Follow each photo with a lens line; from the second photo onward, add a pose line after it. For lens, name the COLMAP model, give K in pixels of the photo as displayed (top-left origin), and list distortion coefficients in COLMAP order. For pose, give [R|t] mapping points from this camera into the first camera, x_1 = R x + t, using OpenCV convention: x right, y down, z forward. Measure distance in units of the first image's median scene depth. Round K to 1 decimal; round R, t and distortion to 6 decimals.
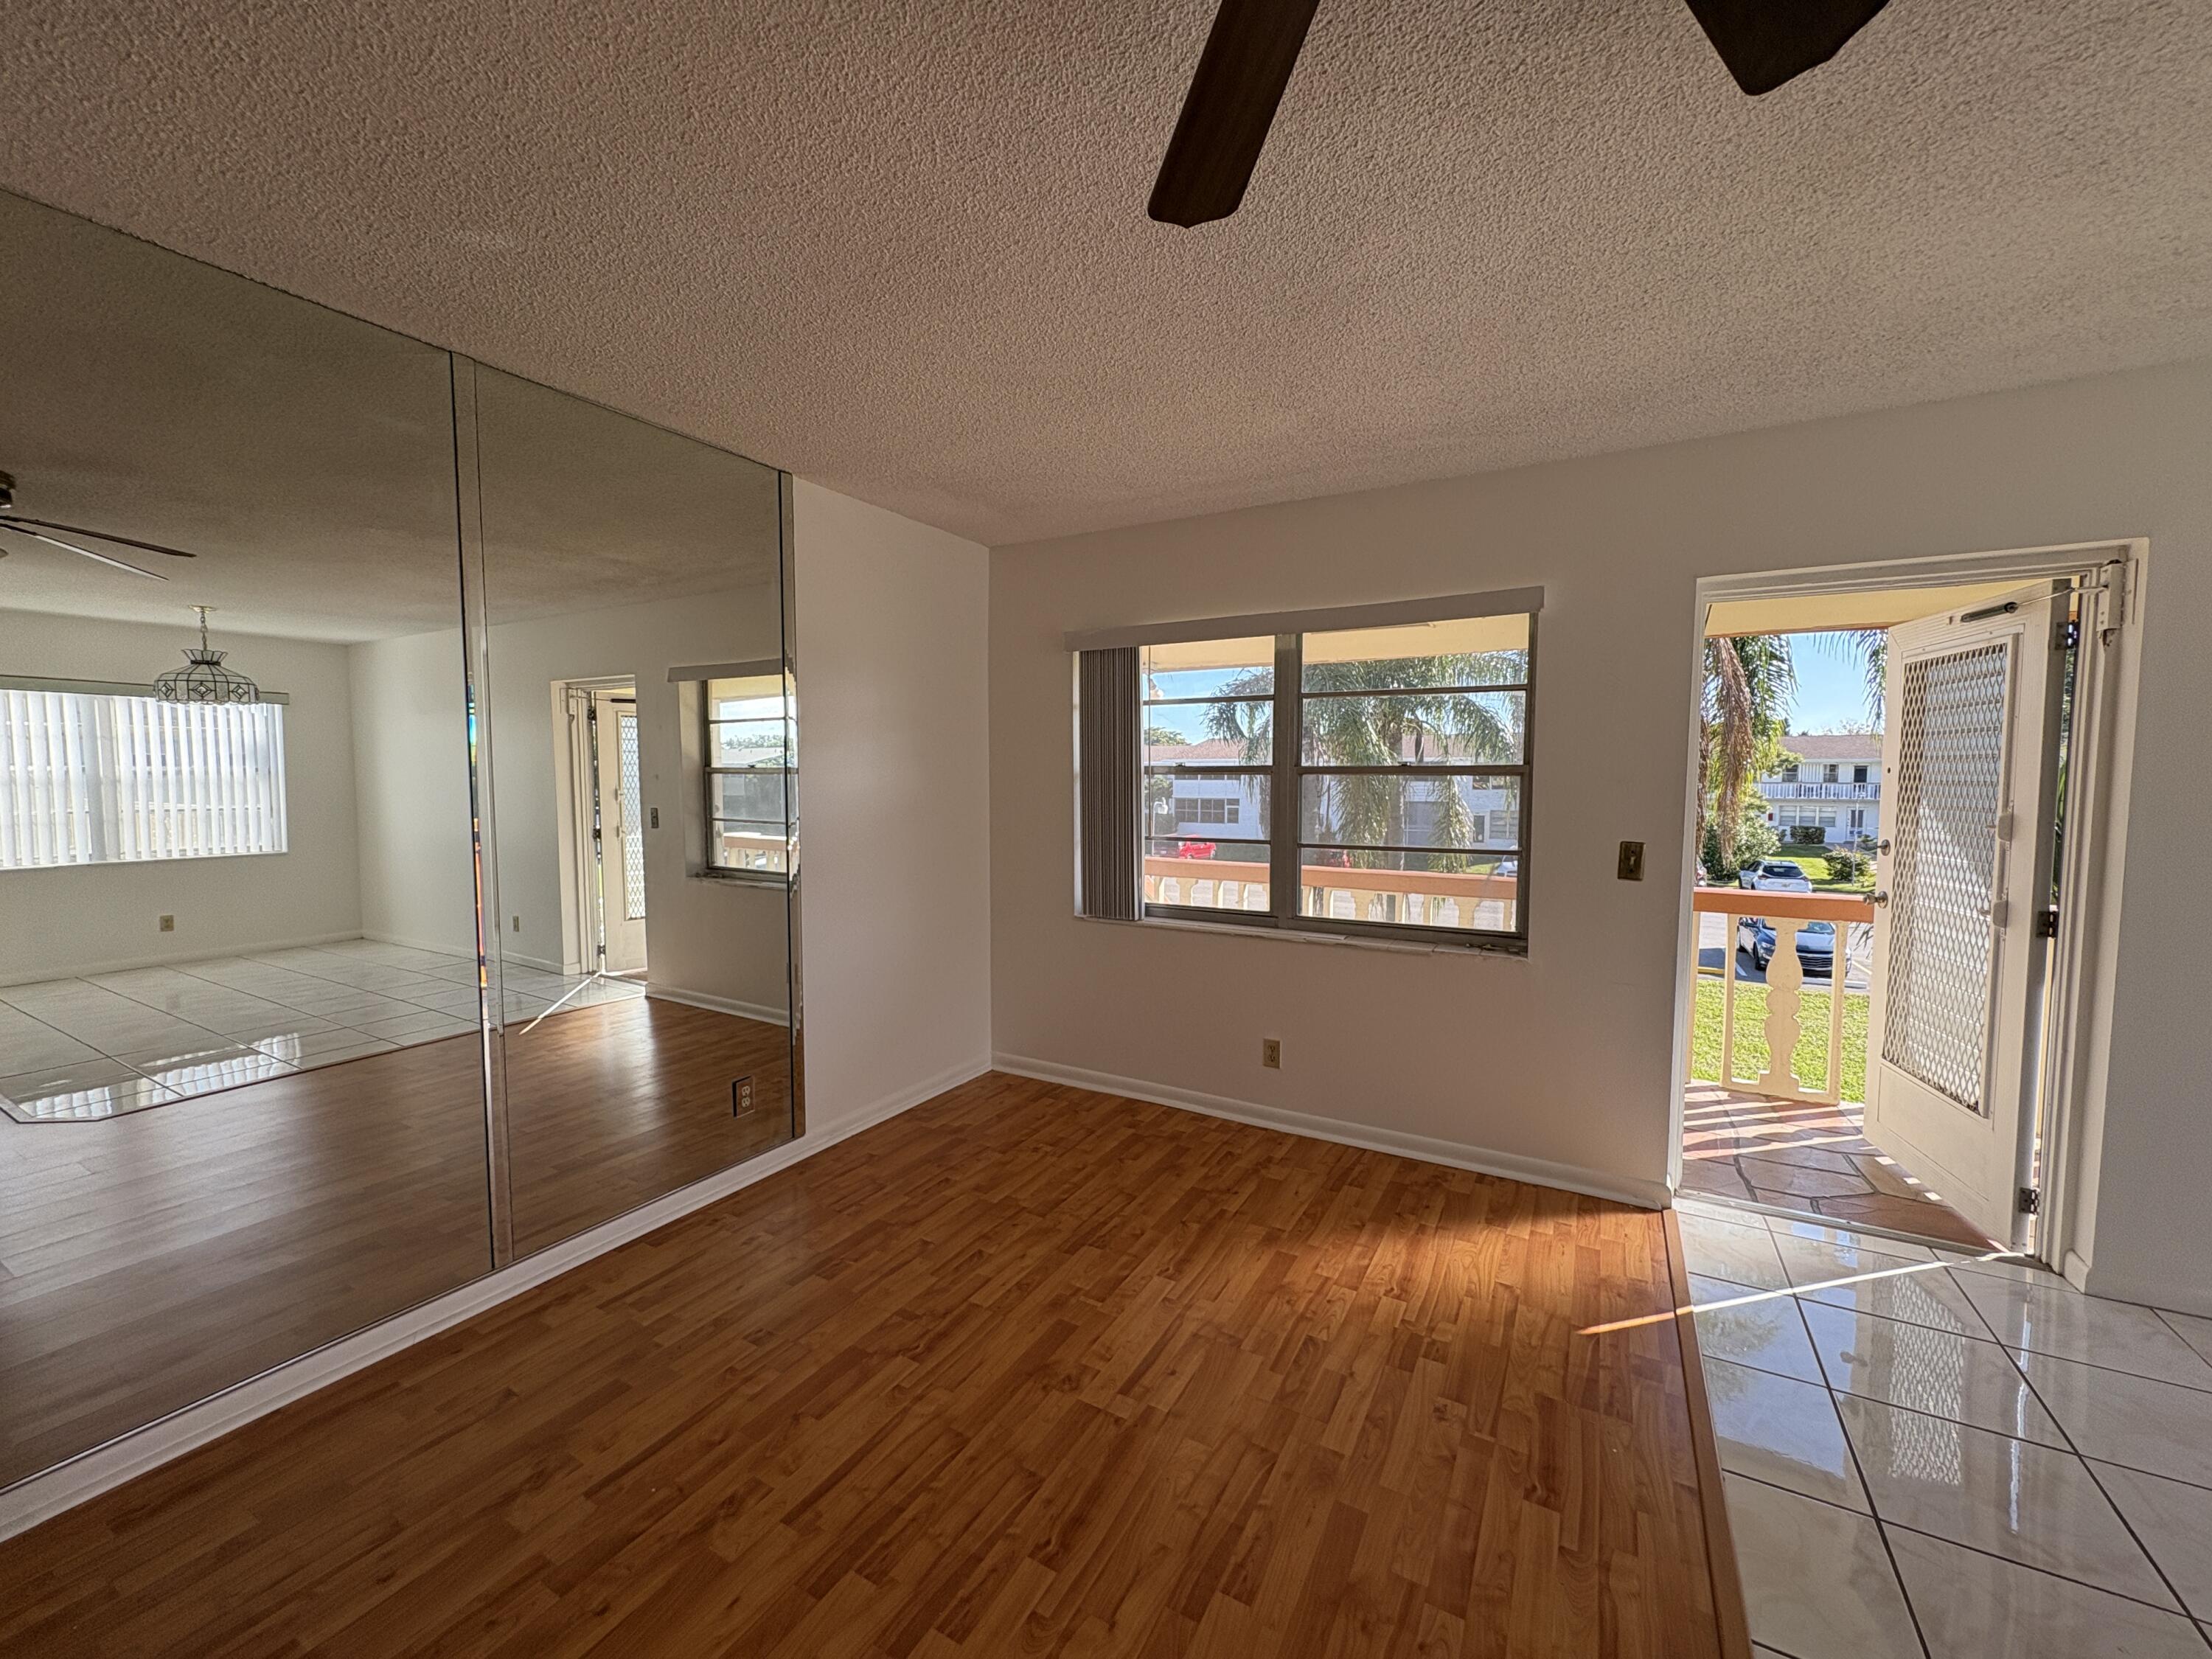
lens RADIAL K [[874.8, 0, 1110.6], [0, 874.8, 827.1], [0, 0, 1]] dist [0.001804, -0.000620]
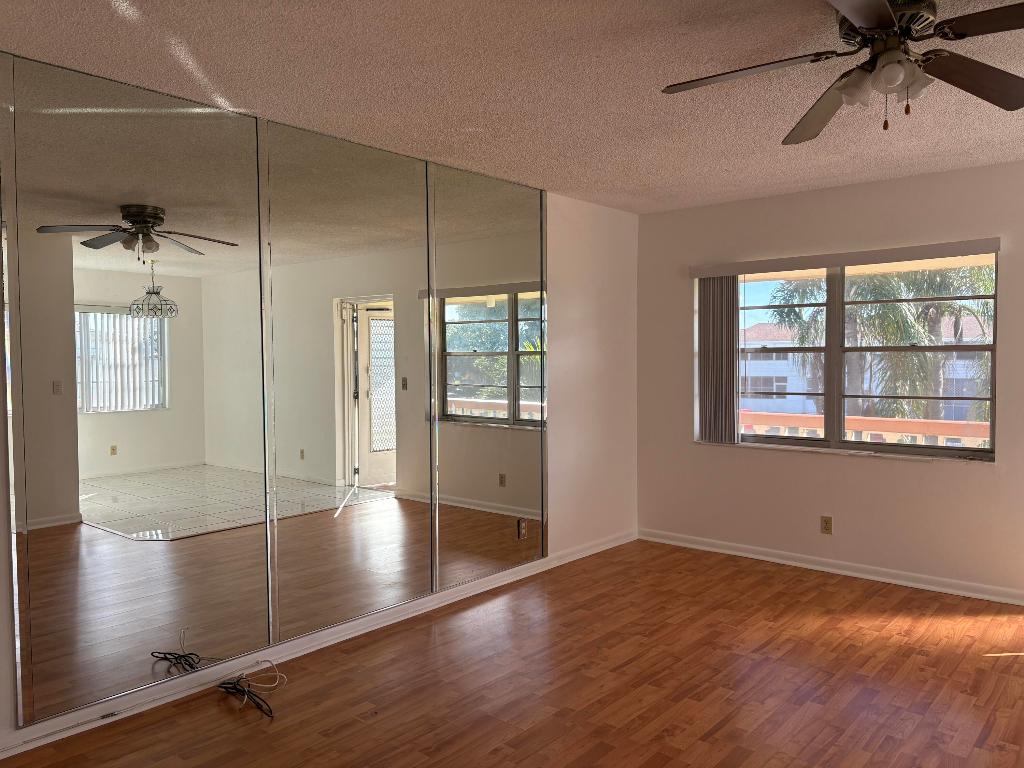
lens RADIAL K [[766.3, 0, 505.2], [0, 766.3, 382.3], [0, 0, 1]] dist [0.019528, -0.008913]
pose [[0.979466, -0.001459, -0.201606, -0.116955], [-0.003941, 0.999644, -0.026380, 0.037893], [0.201572, 0.026633, 0.979111, -0.549409]]
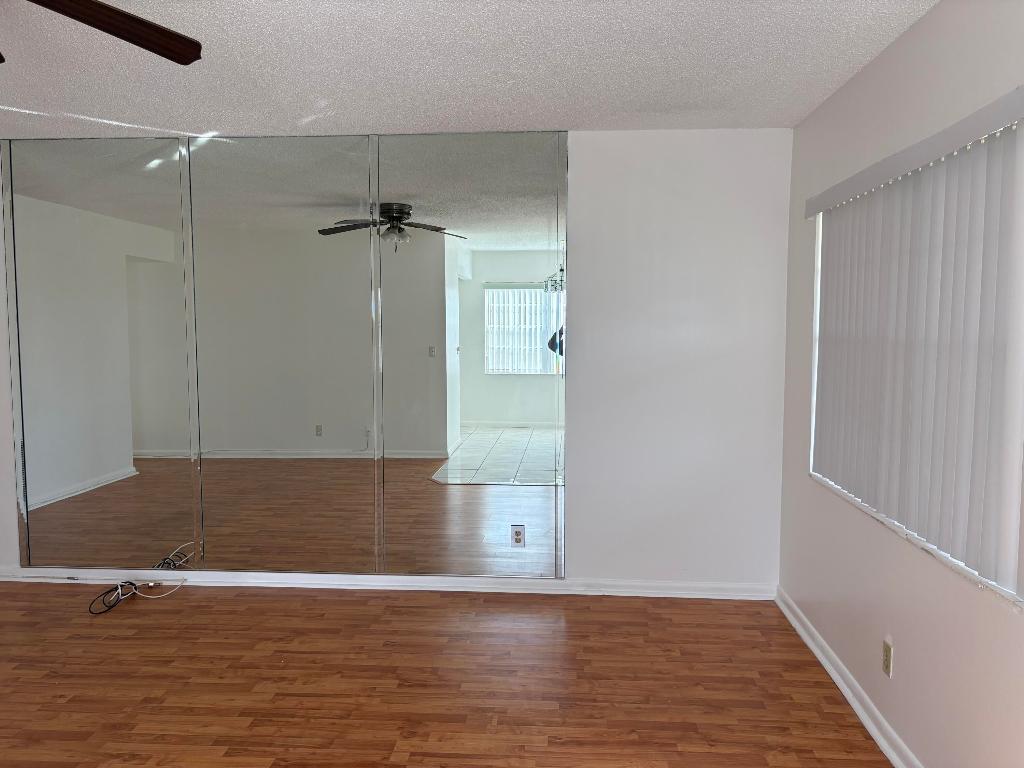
lens RADIAL K [[766.3, 0, 510.5], [0, 766.3, 384.8], [0, 0, 1]] dist [0.019528, -0.008913]
pose [[0.435158, 0.067265, -0.897838, 0.738485], [-0.054988, 0.997329, 0.048068, -0.030025], [0.898674, 0.028453, 0.437694, 0.341228]]
